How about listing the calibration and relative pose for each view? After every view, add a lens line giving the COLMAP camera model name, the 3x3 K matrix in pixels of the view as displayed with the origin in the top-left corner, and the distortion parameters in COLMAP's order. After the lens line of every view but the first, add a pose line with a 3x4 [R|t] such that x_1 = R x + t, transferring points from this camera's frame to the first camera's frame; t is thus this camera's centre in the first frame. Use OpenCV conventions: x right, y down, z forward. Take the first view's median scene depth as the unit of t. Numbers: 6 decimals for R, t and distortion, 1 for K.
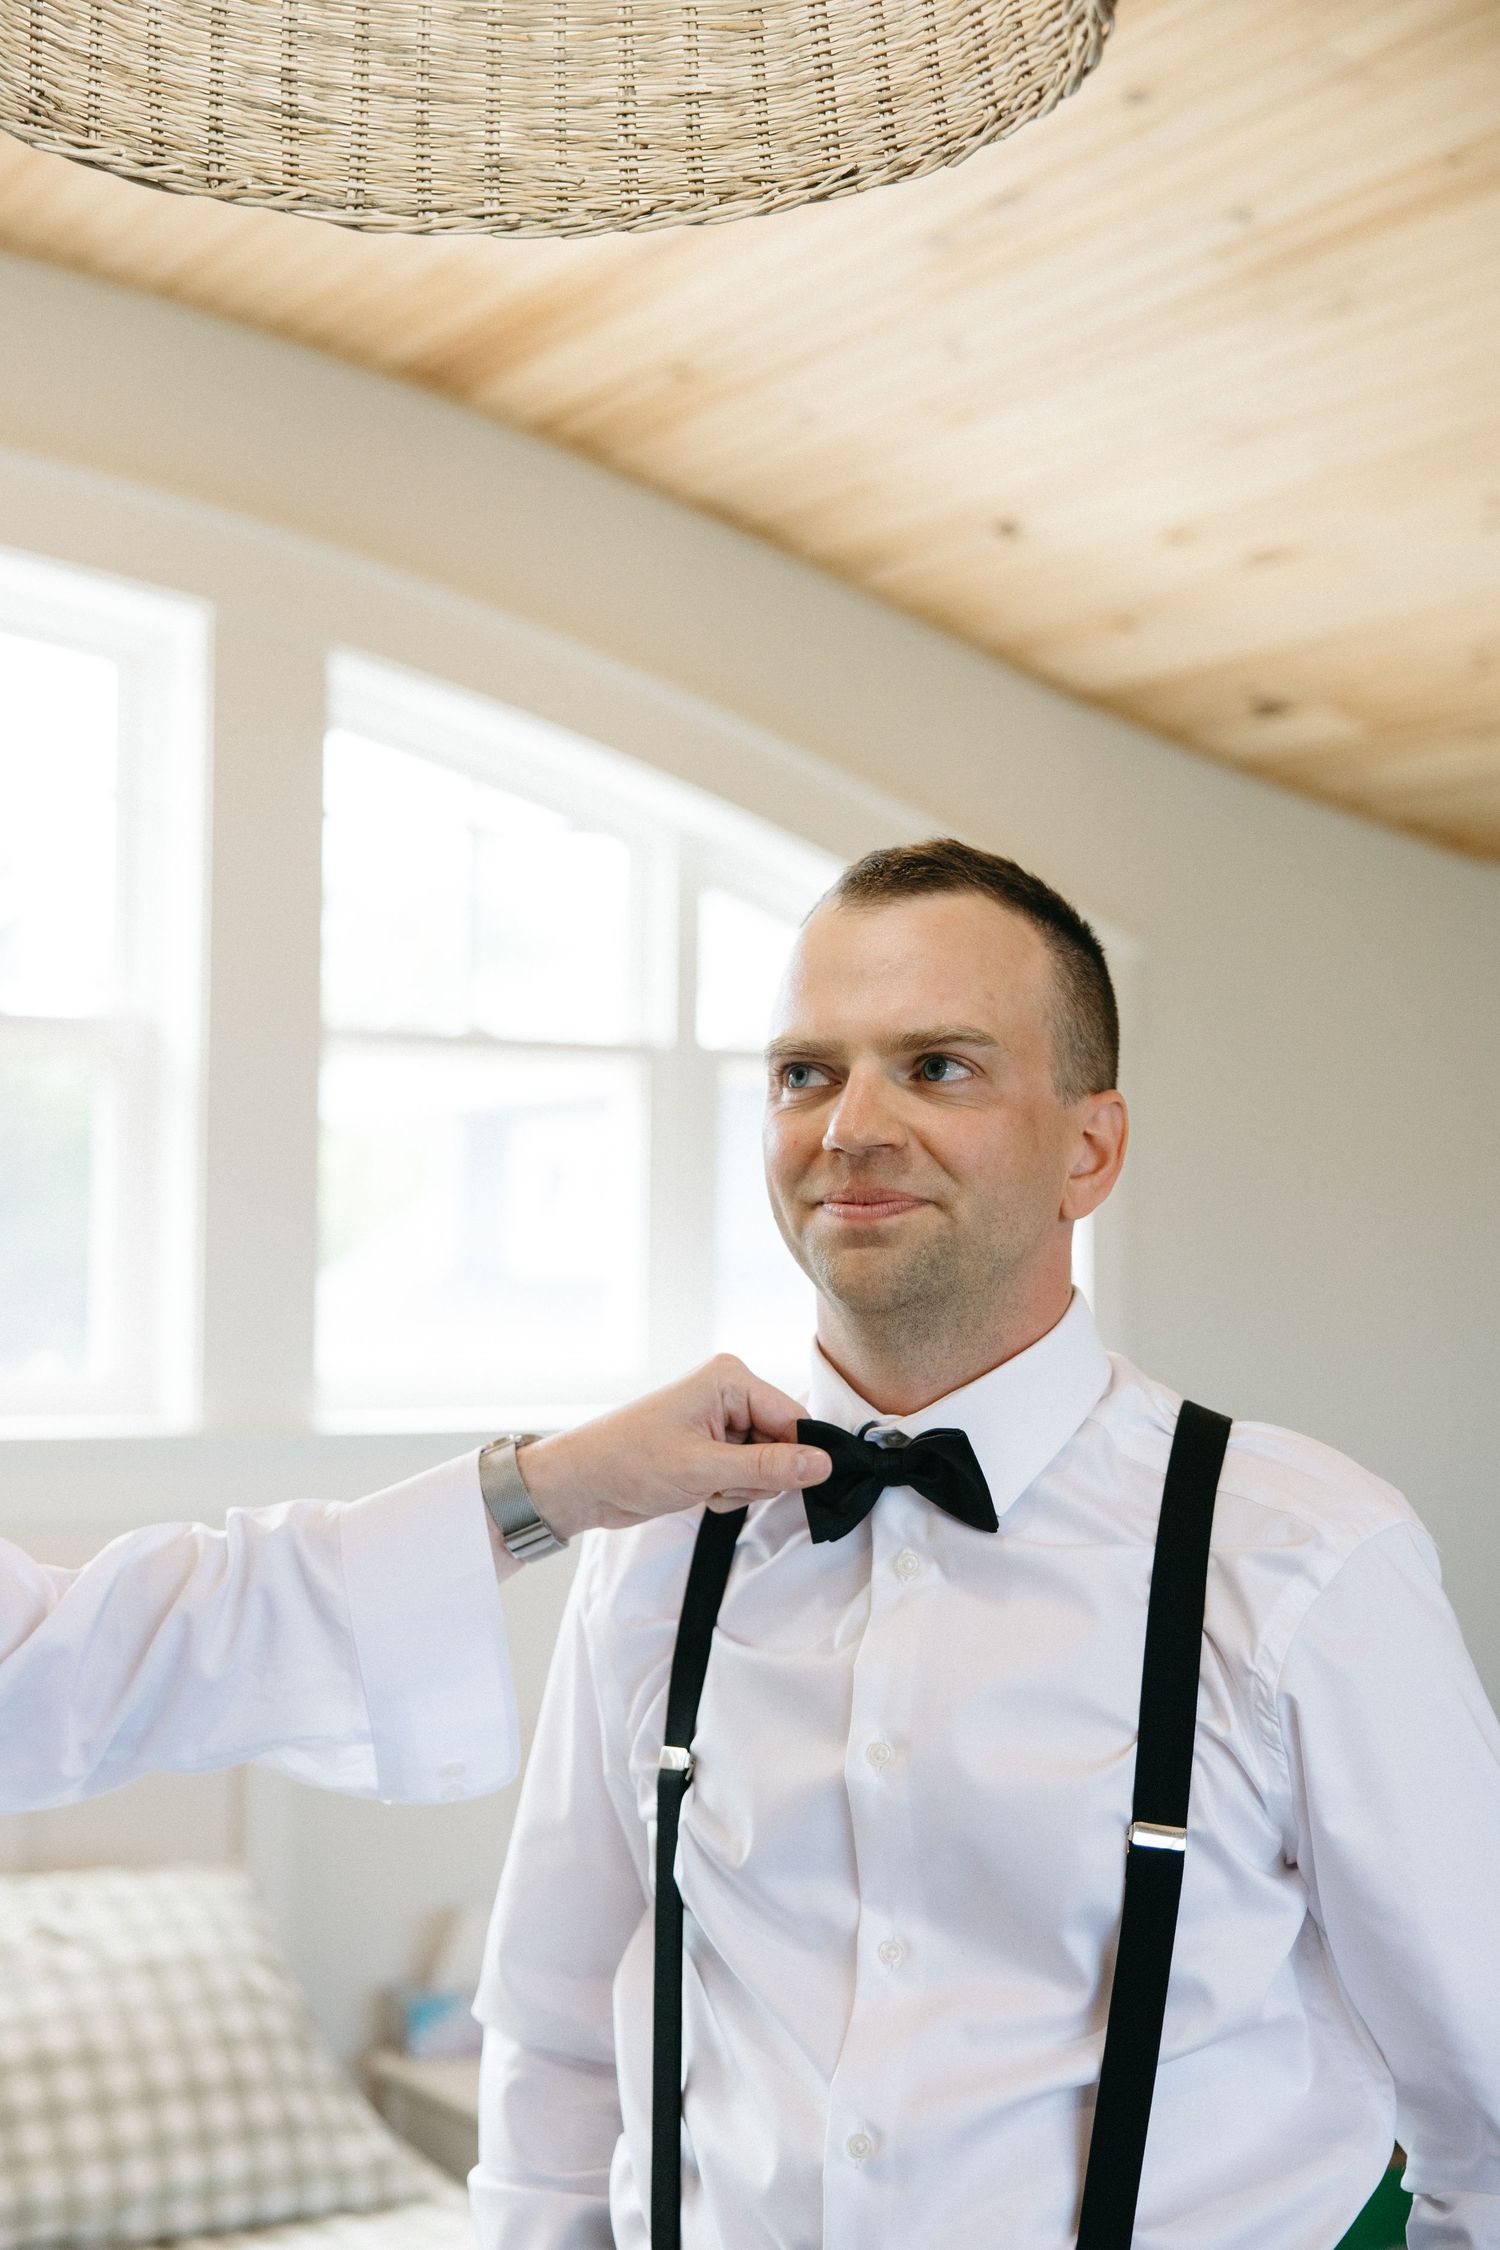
lens RADIAL K [[3163.1, 0, 740.5], [0, 3163.1, 1132.1], [0, 0, 1]] dist [0.060799, 0.000000]
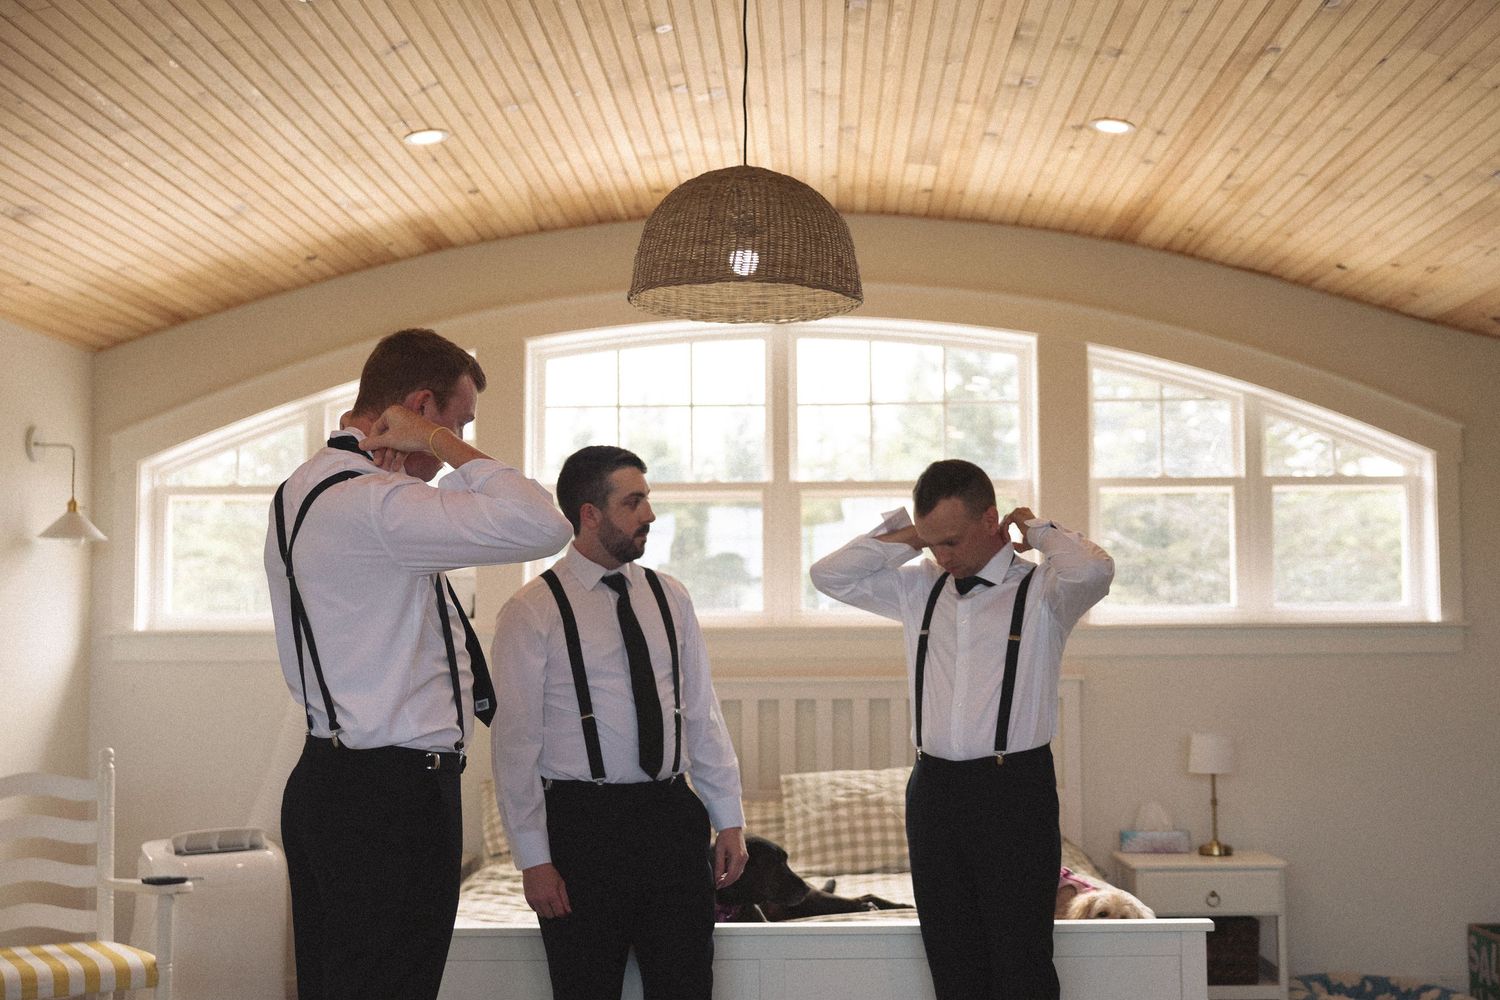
lens RADIAL K [[1860.6, 0, 754.7], [0, 1860.6, 500.1], [0, 0, 1]] dist [-0.023848, 0.000000]
pose [[0.843601, -0.049947, -0.534643, 0.591464], [0.037254, 0.998710, -0.034518, 0.036276], [0.535677, 0.009201, 0.844373, -0.624564]]
